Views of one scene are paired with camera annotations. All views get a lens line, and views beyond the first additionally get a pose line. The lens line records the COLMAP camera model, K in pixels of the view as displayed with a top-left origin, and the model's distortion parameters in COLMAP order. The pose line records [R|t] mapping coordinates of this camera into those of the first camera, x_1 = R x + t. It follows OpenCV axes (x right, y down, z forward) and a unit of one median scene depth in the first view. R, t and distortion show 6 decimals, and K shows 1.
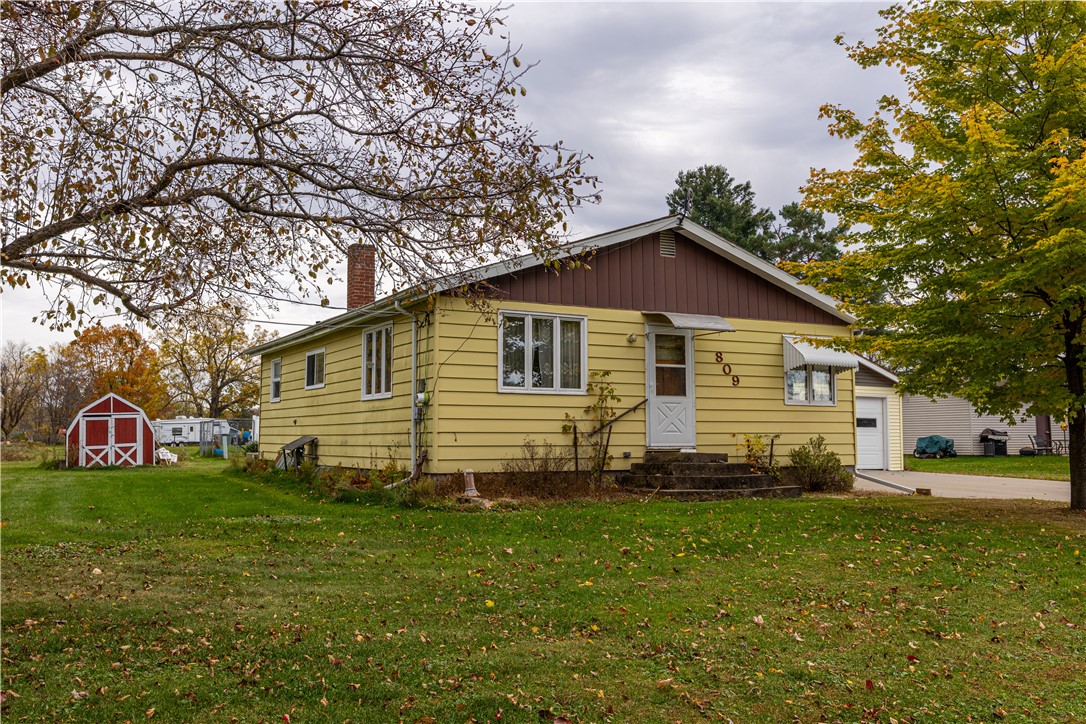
lens RADIAL K [[949.7, 0, 543.0], [0, 949.7, 362.0], [0, 0, 1]] dist [0.004260, 0.002645]
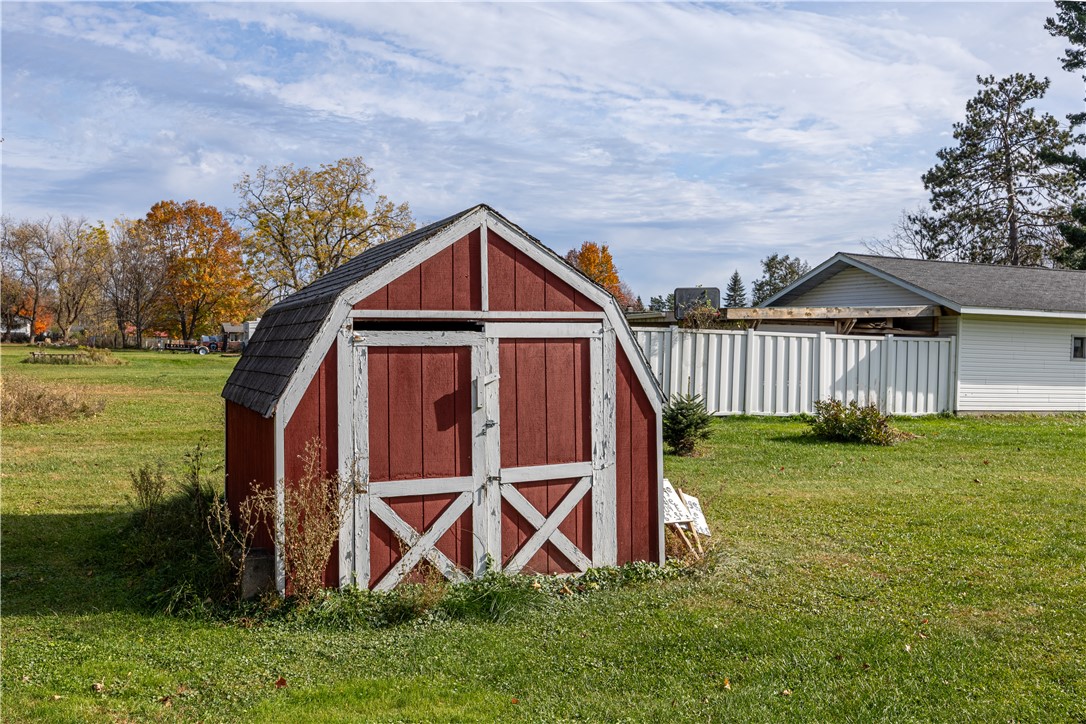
lens RADIAL K [[1048.6, 0, 543.0], [0, 1048.6, 362.0], [0, 0, 1]] dist [0.000122, -0.001678]
pose [[0.995850, 0.028248, -0.086518, -0.420879], [-0.019957, 0.995254, 0.095239, 0.043219], [0.088798, -0.093117, 0.991687, 0.782336]]
